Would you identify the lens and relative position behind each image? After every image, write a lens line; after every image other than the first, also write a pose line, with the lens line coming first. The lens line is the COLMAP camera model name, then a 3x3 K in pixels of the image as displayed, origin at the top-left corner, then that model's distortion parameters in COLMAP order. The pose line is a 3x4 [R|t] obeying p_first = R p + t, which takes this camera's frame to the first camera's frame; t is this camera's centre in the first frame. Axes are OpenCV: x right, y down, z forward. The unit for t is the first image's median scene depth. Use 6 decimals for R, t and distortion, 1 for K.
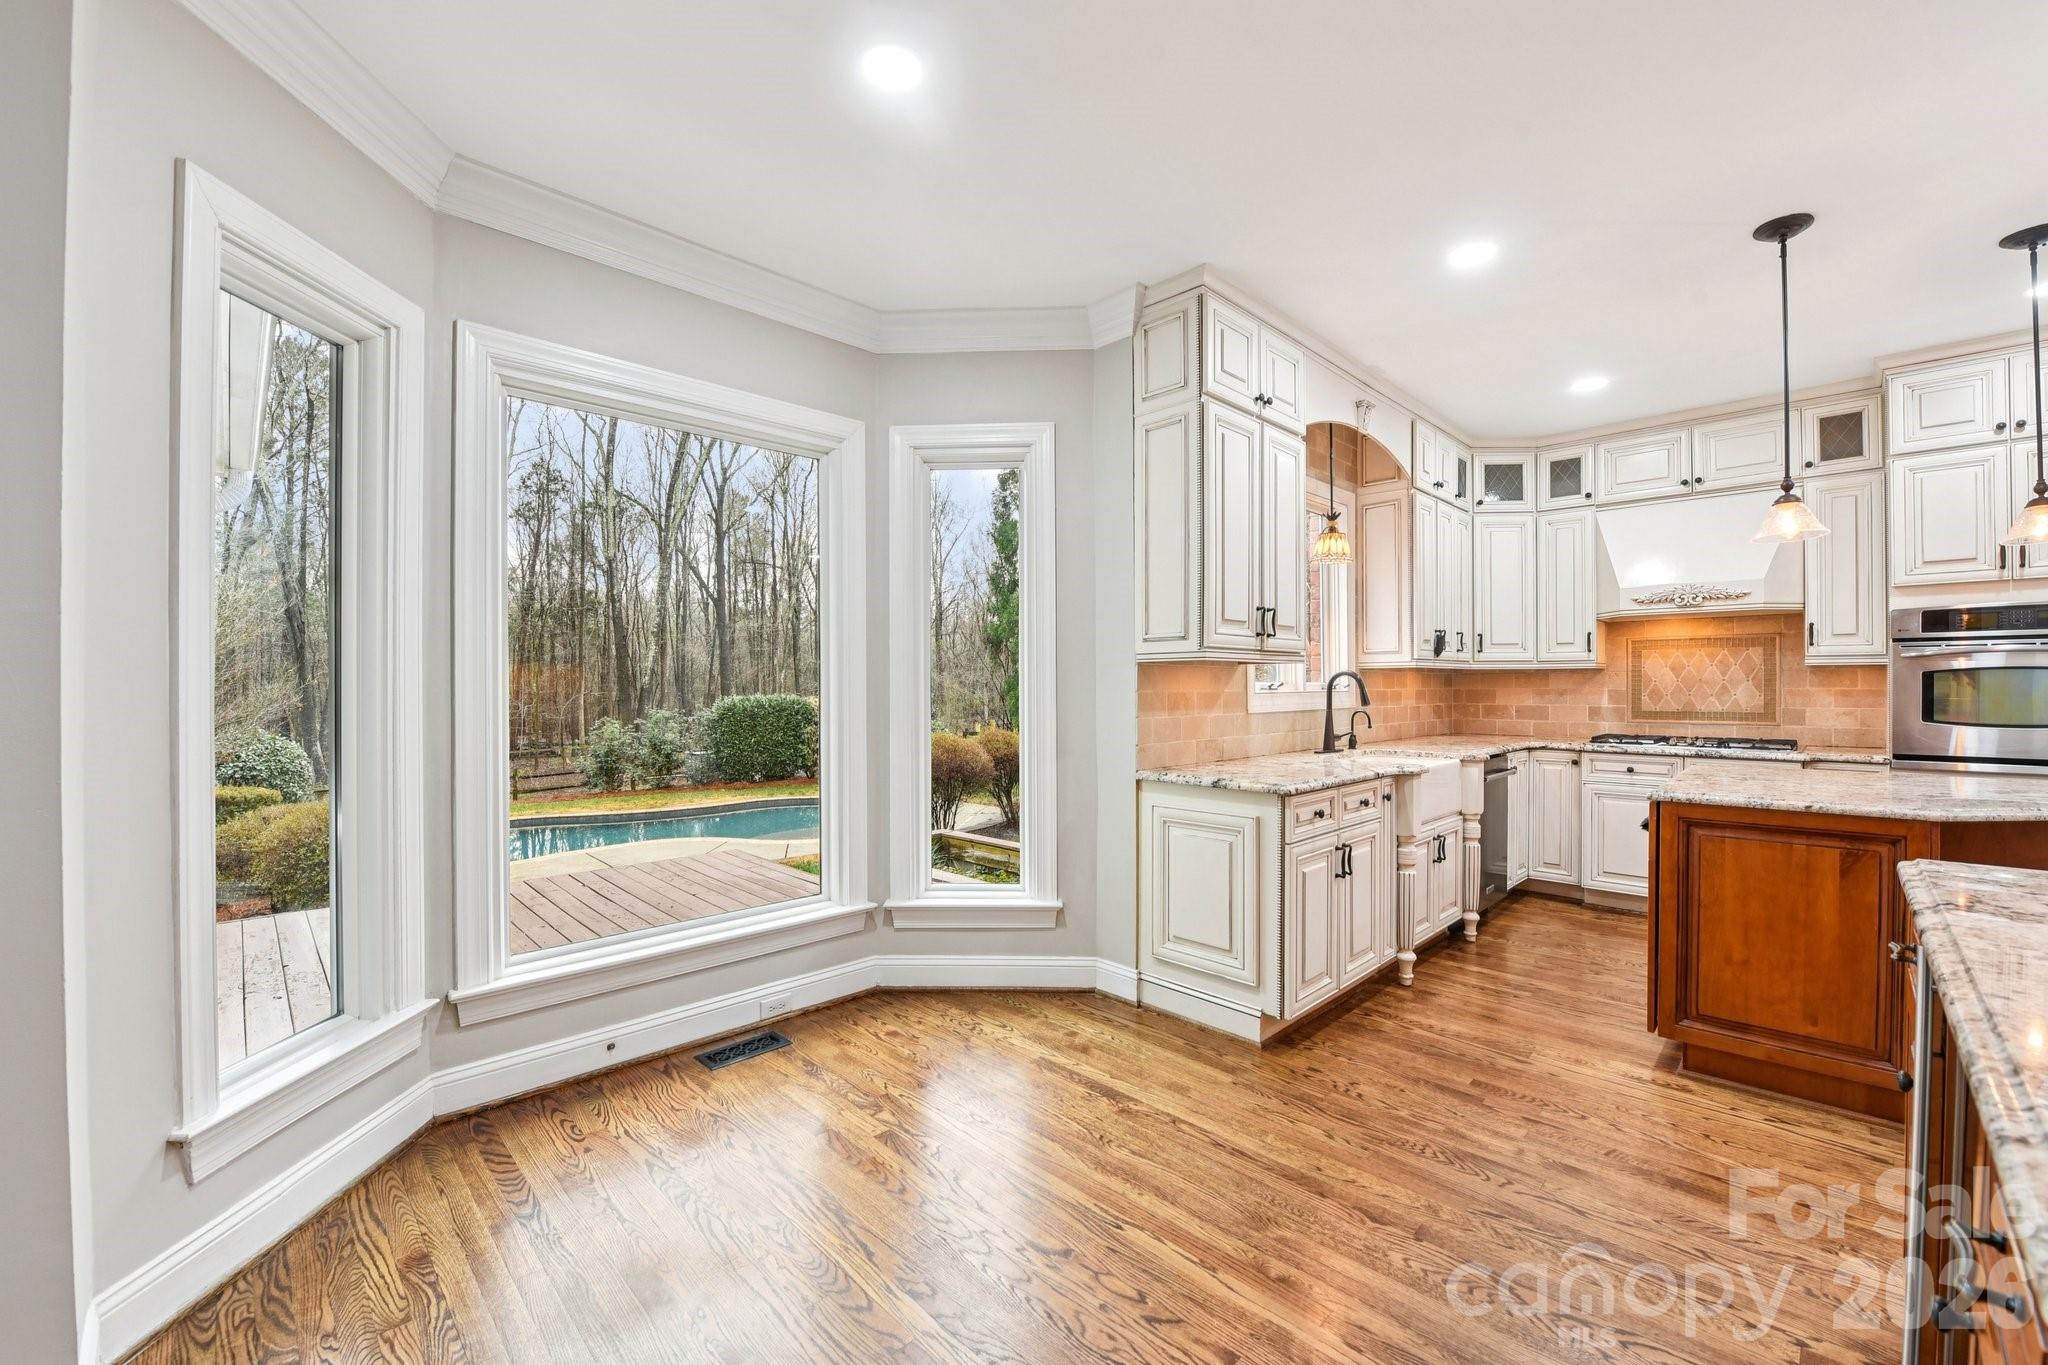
lens RADIAL K [[822.4, 0, 1024.6], [0, 822.4, 685.5], [0, 0, 1]] dist [-0.017411, -0.001918]
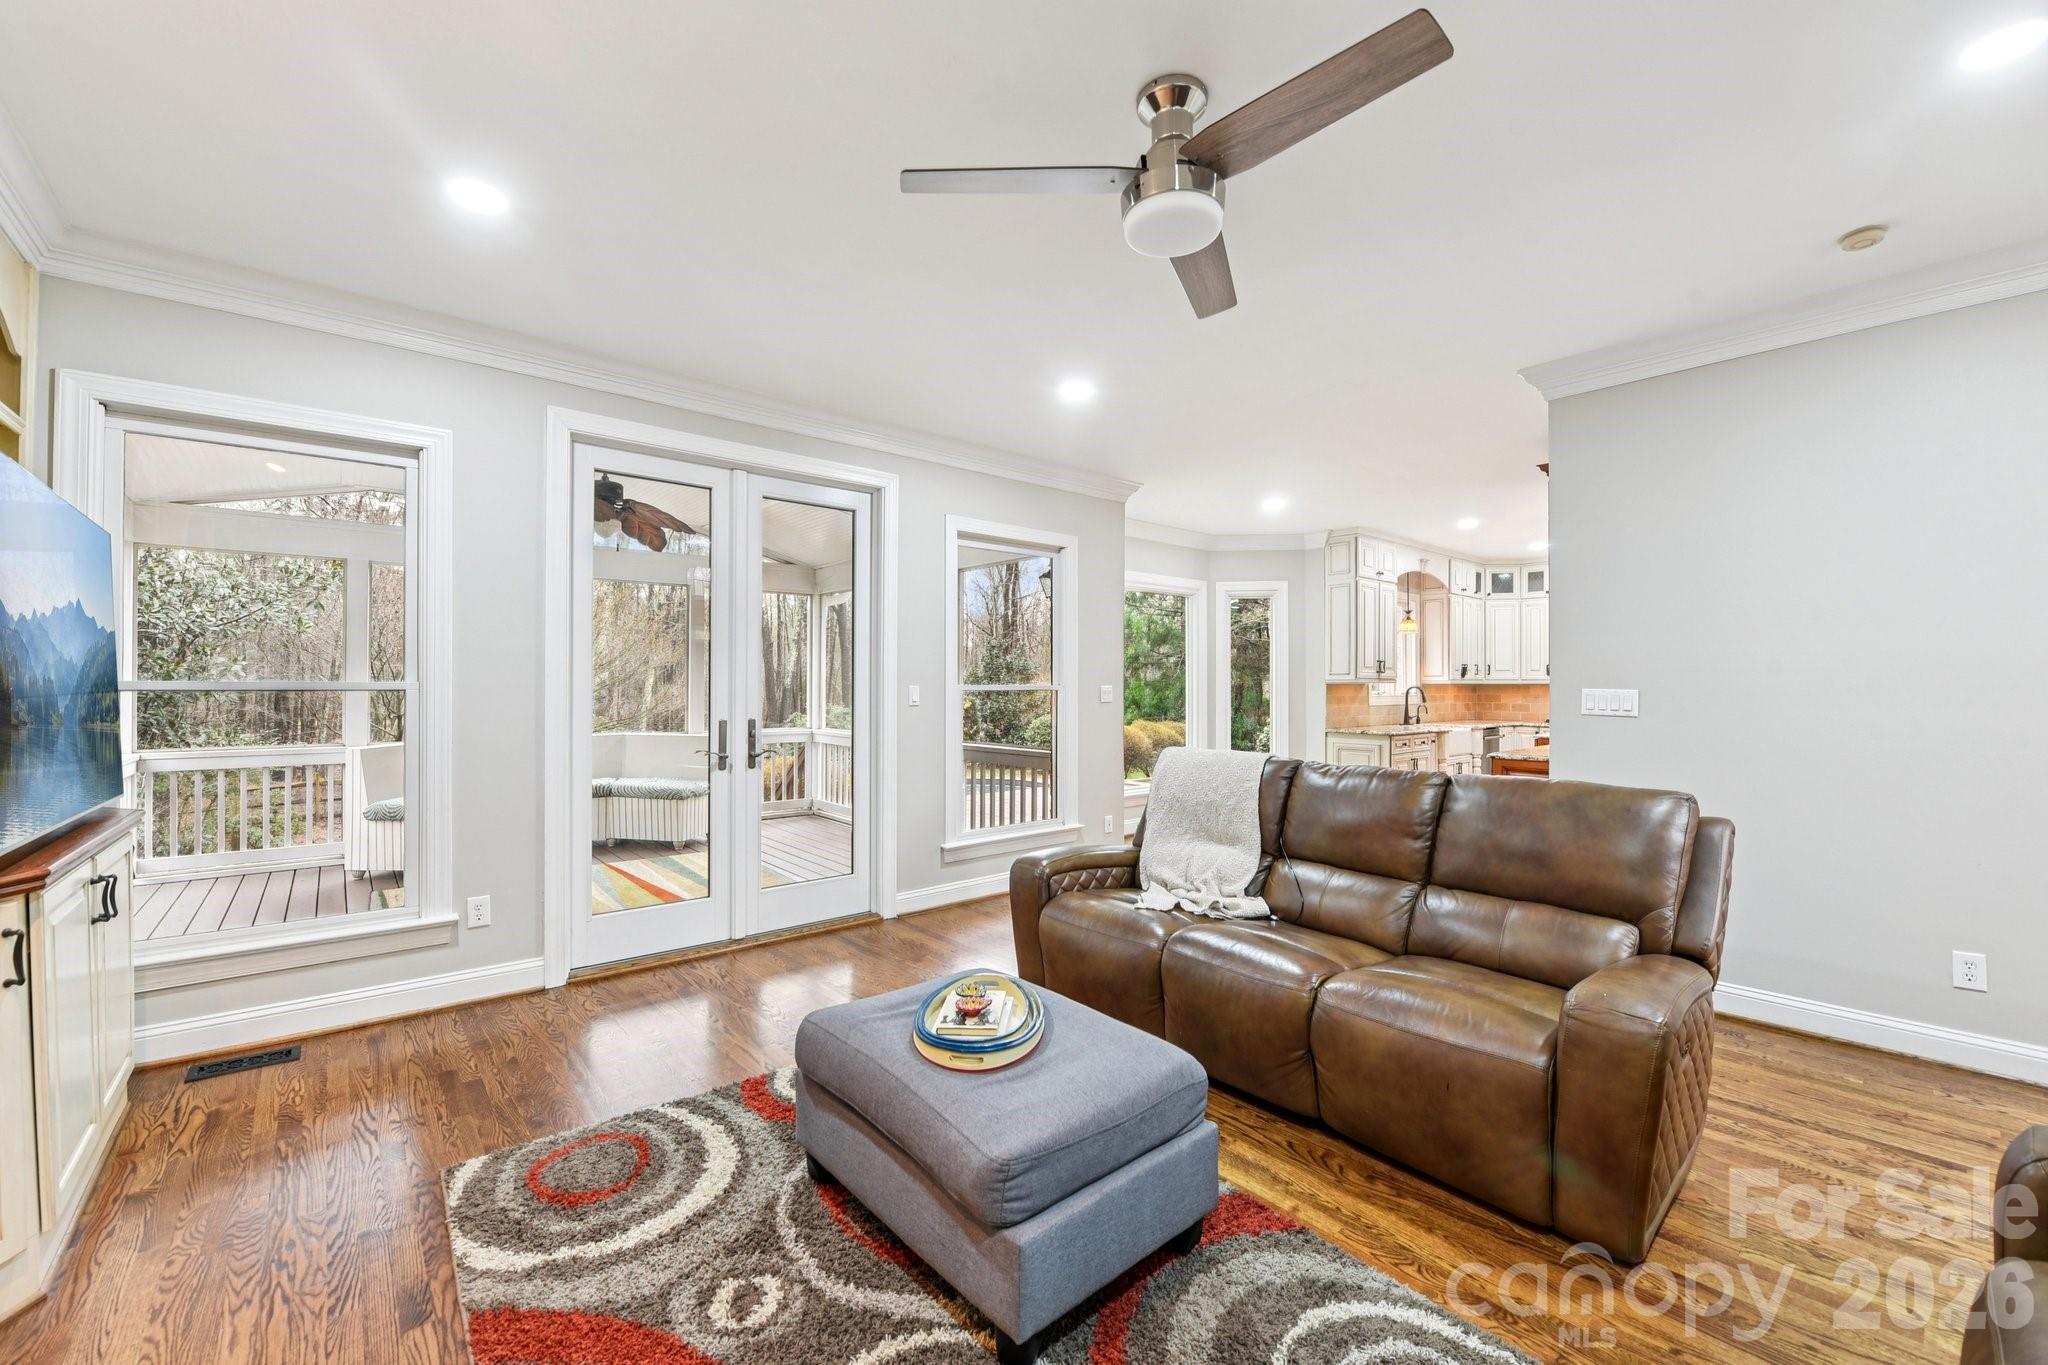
lens RADIAL K [[822.4, 0, 1001.3], [0, 822.4, 692.6], [0, 0, 1]] dist [-0.017411, -0.001918]
pose [[0.996325, 0.000403, -0.085651, -0.433868], [-0.000108, 0.999994, 0.003453, -0.006967], [0.085652, -0.003431, 0.996319, -1.057004]]
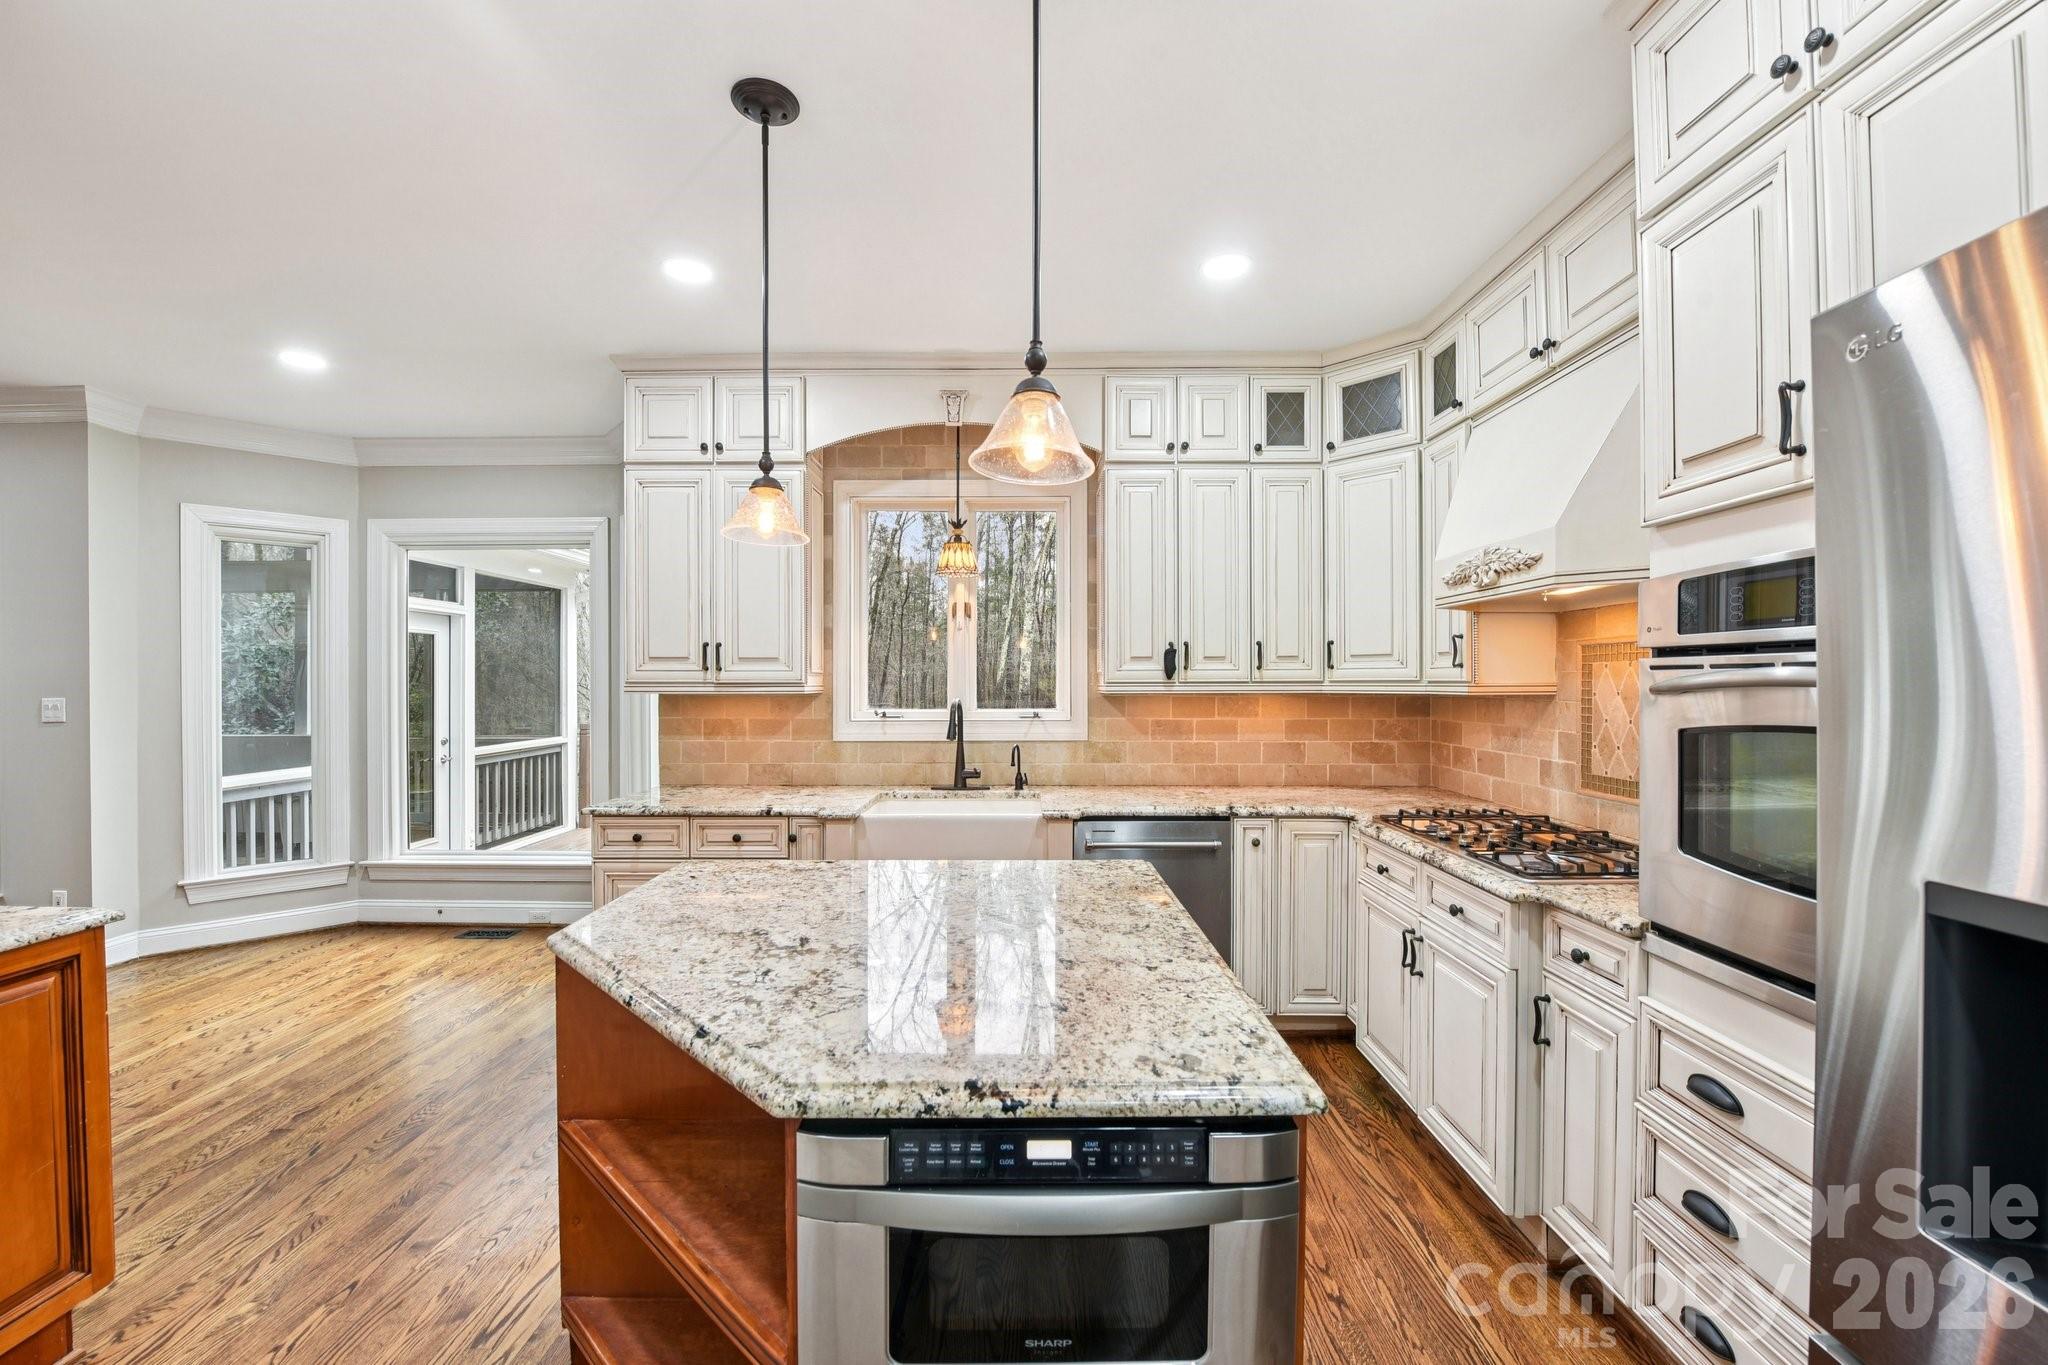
lens RADIAL K [[822.4, 0, 1026.3], [0, 822.4, 689.2], [0, 0, 1]] dist [-0.017411, -0.001918]
pose [[0.711481, 0.008970, -0.702648, 0.952644], [-0.002036, 0.999941, 0.010704, -0.033544], [0.702703, -0.006185, 0.711457, 0.379601]]
